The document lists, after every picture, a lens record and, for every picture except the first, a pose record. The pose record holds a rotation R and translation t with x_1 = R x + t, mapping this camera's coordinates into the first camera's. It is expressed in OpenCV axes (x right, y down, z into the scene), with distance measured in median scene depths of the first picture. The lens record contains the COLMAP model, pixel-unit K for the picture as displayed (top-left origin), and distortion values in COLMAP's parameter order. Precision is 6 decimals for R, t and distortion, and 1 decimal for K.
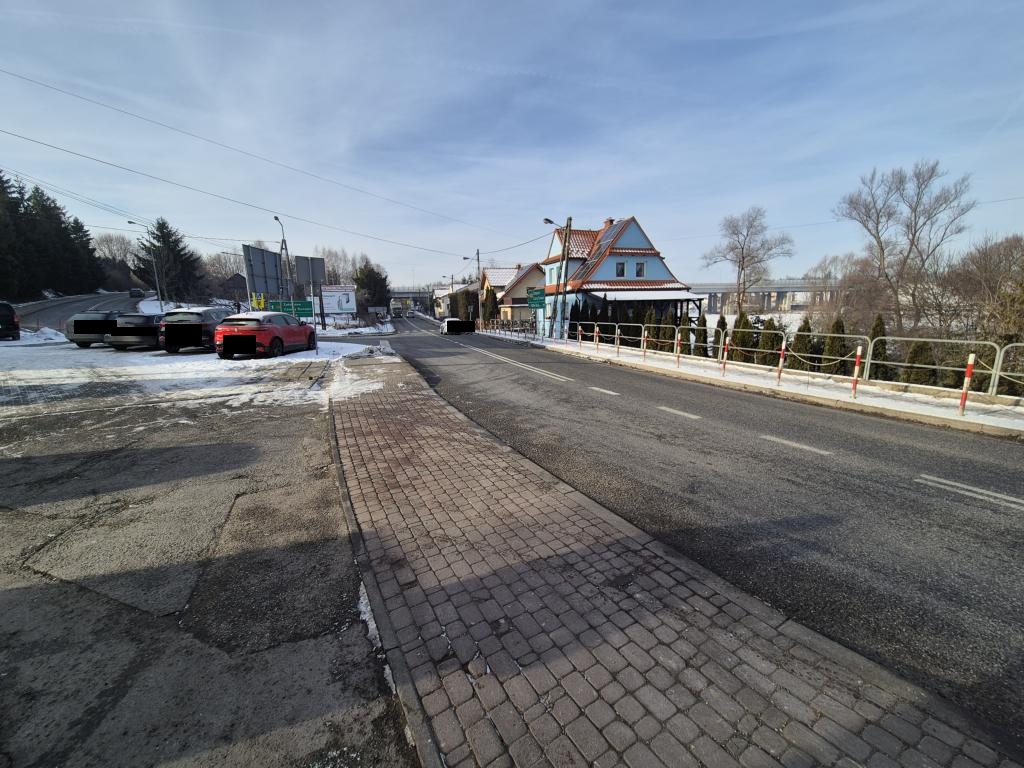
lens RADIAL K [[422.6, 0, 512.7], [0, 422.6, 389.9], [0, 0, 1]] dist [-0.003276, 0.003071]
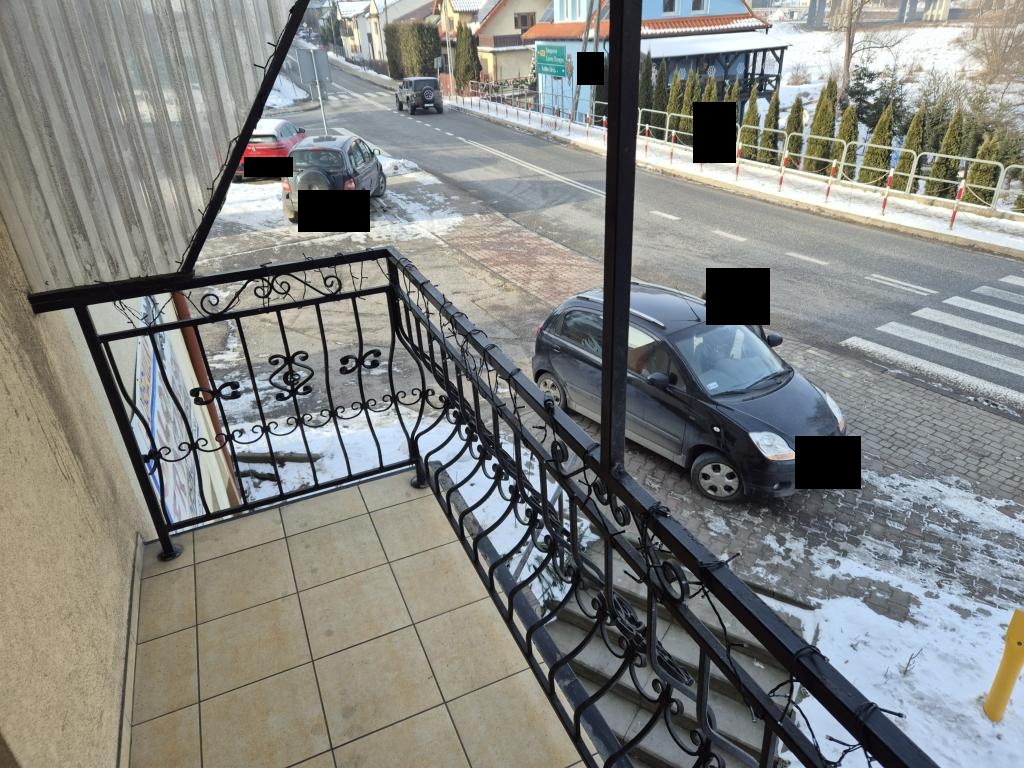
lens RADIAL K [[680.9, 0, 512.0], [0, 680.9, 384.0], [0, 0, 1]] dist [0.078620, -0.063968]
pose [[0.997795, -0.044177, 0.049526, -0.134280], [0.028079, 0.957187, 0.288105, -0.047856], [-0.060133, -0.286079, 0.956317, -0.375125]]
